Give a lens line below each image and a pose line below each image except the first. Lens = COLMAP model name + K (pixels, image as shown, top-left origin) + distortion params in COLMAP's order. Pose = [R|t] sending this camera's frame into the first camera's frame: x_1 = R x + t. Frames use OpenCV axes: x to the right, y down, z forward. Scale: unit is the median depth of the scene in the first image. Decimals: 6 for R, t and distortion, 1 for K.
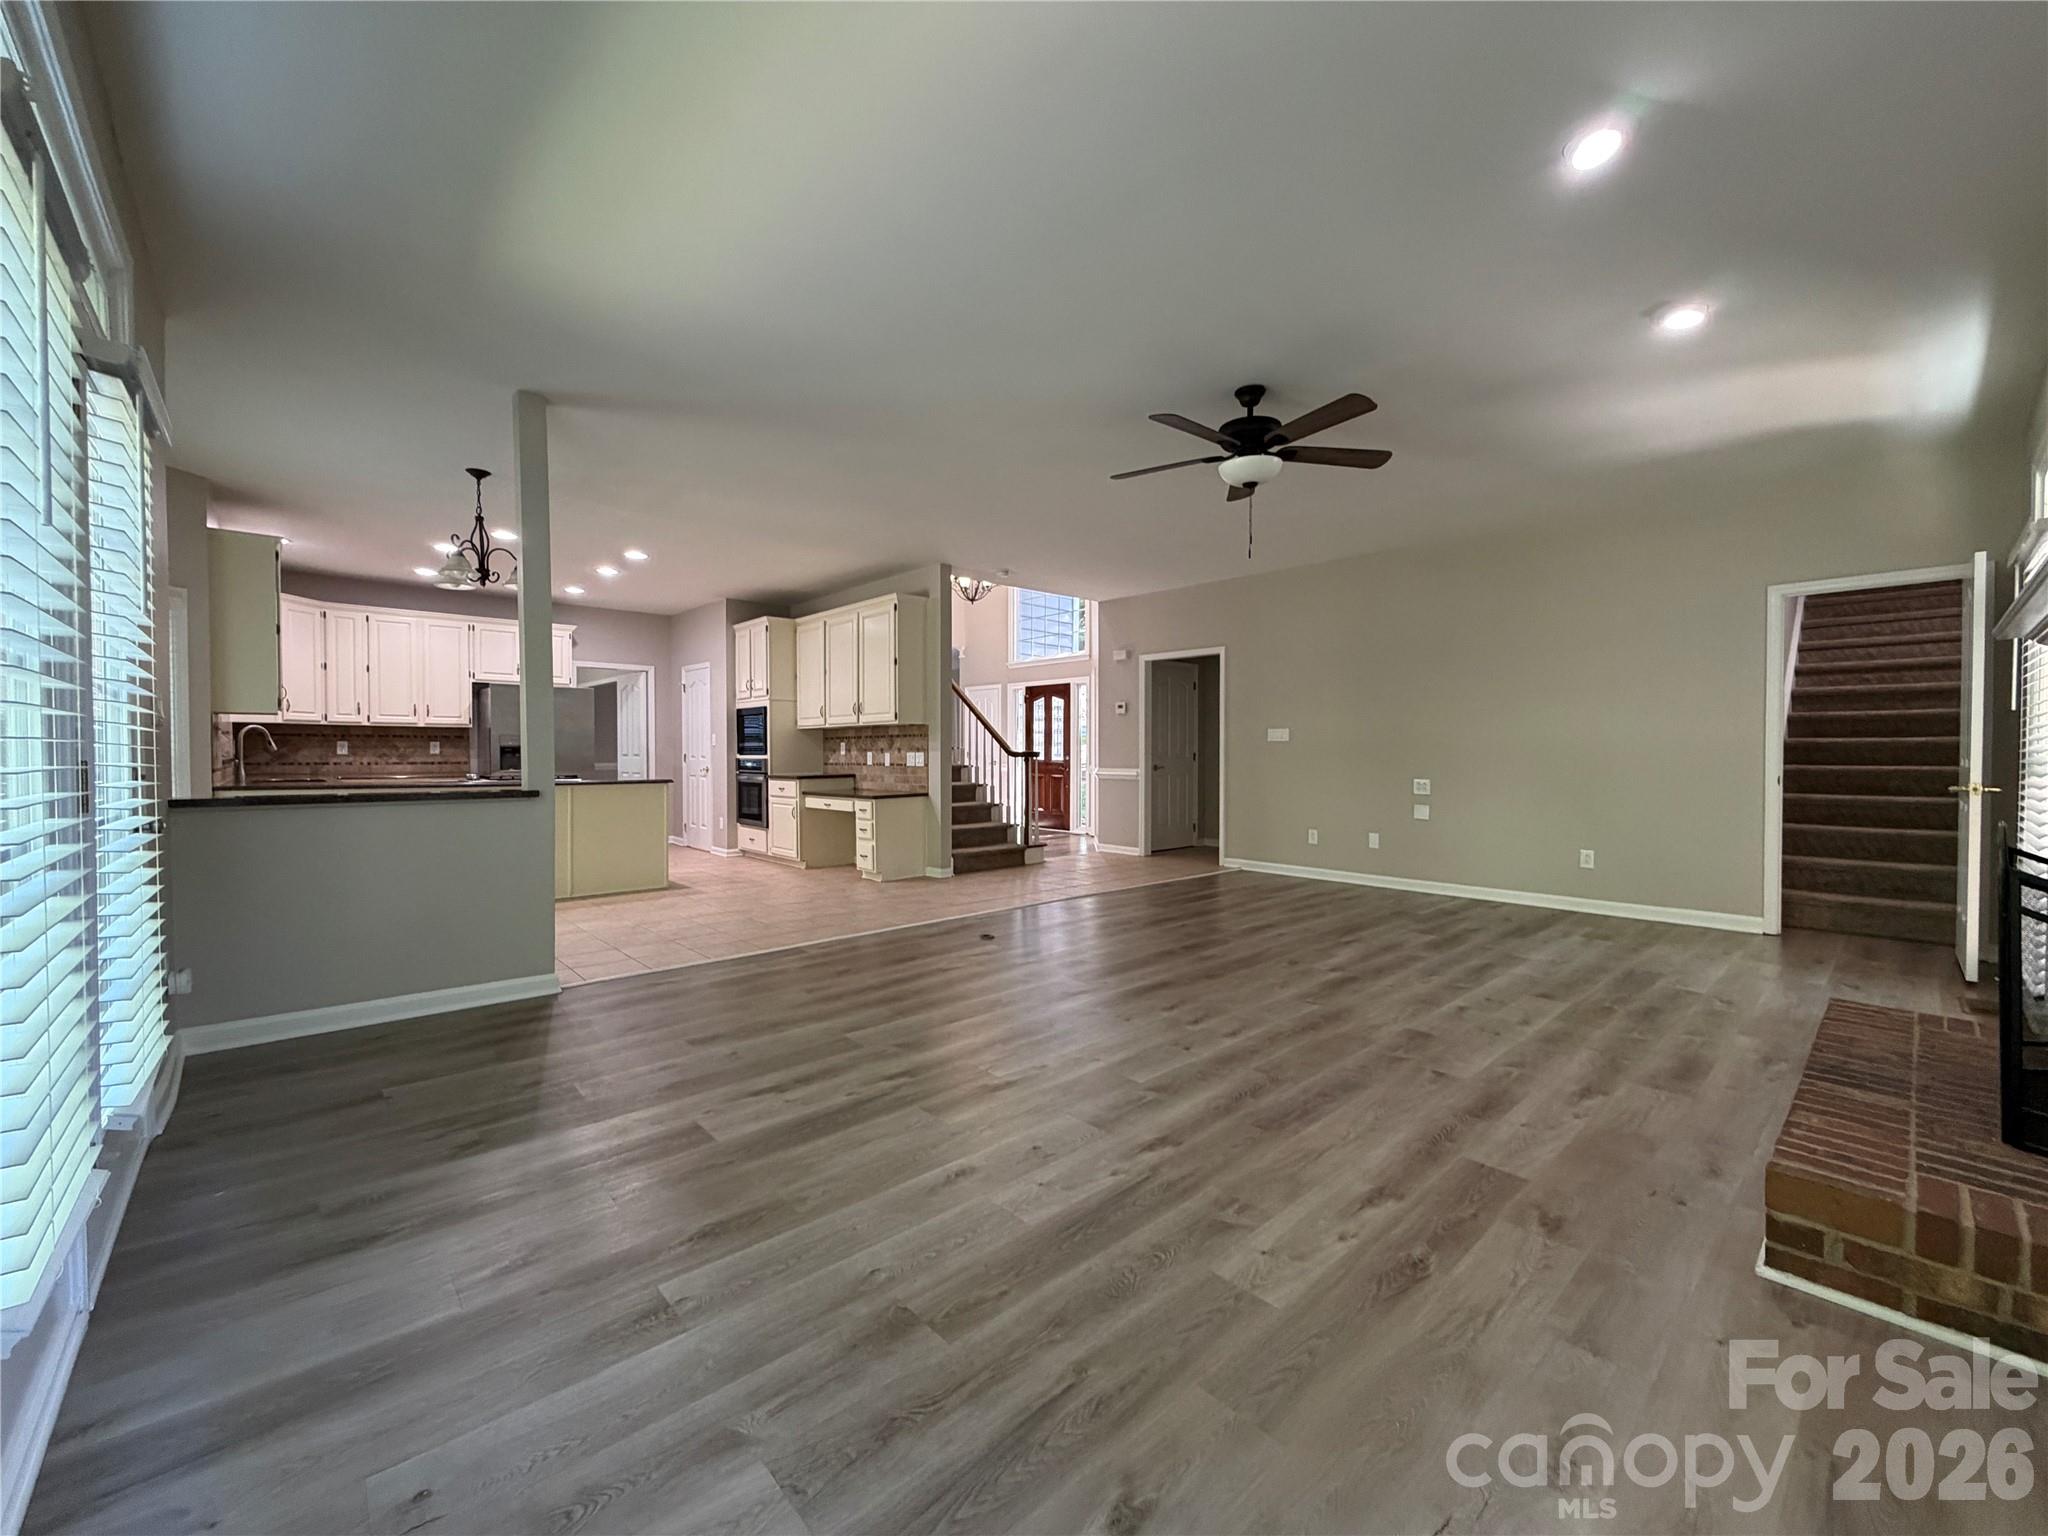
lens RADIAL K [[819.1, 0, 1018.3], [0, 819.1, 765.7], [0, 0, 1]] dist [0.000162, 0.000329]
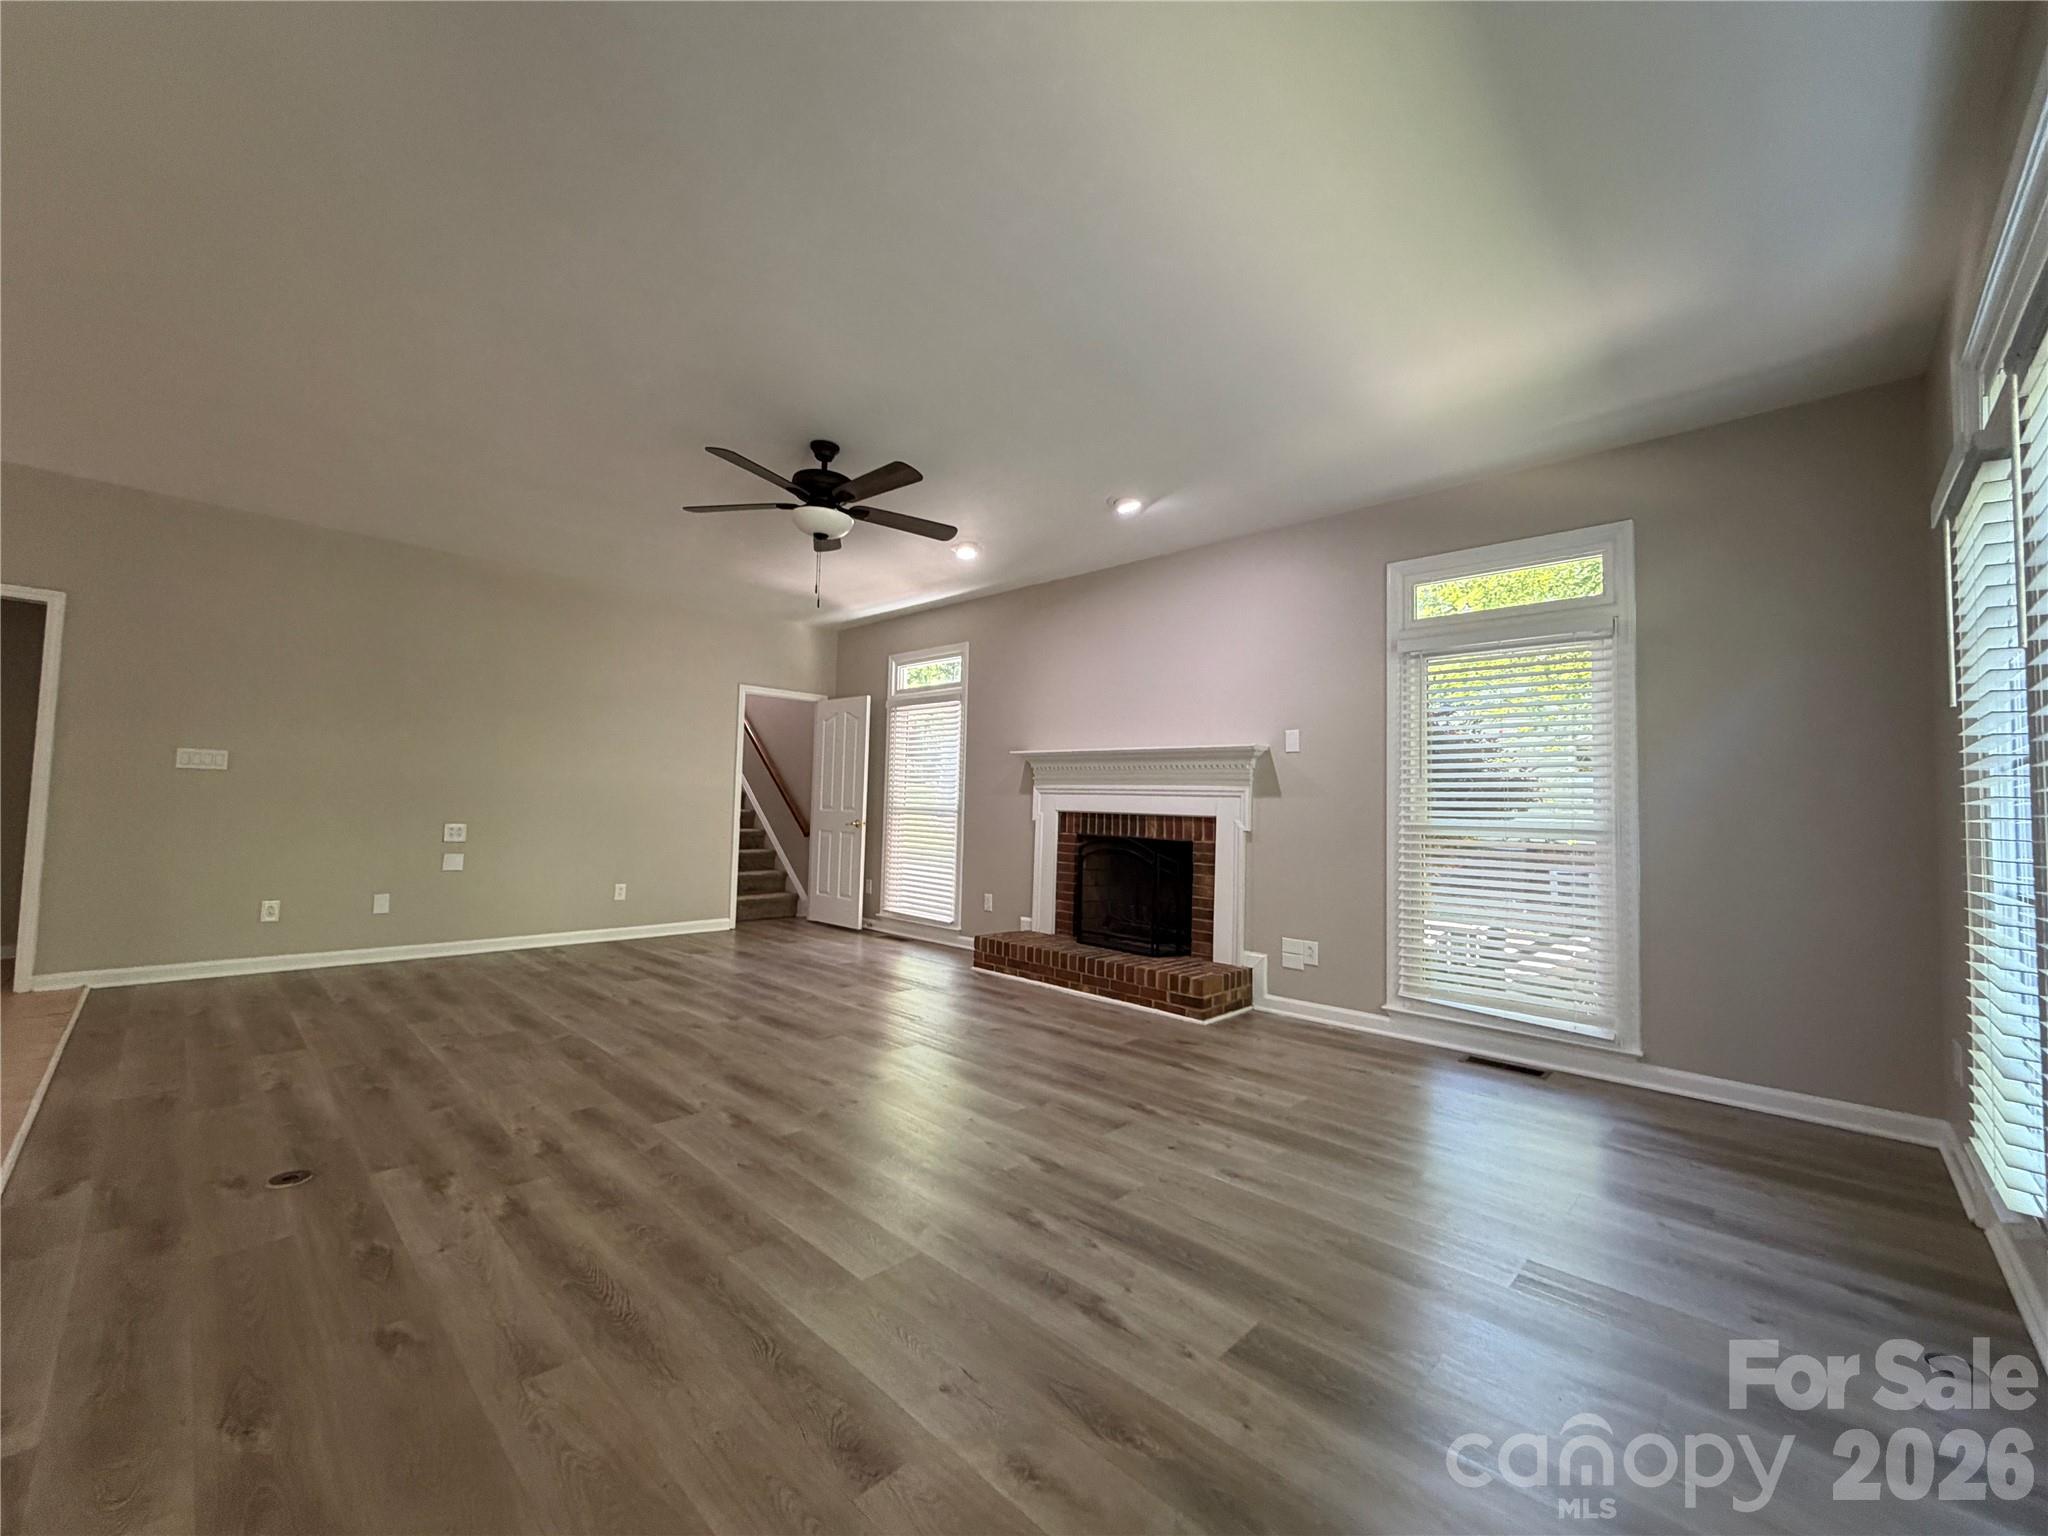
lens RADIAL K [[819.1, 0, 1018.3], [0, 819.1, 765.7], [0, 0, 1]] dist [0.000162, 0.000329]
pose [[-0.067665, 0.050455, 0.996431, -1.069222], [-0.009788, 0.998639, -0.051231, -0.016642], [-0.997660, -0.013219, -0.067079, 1.202670]]
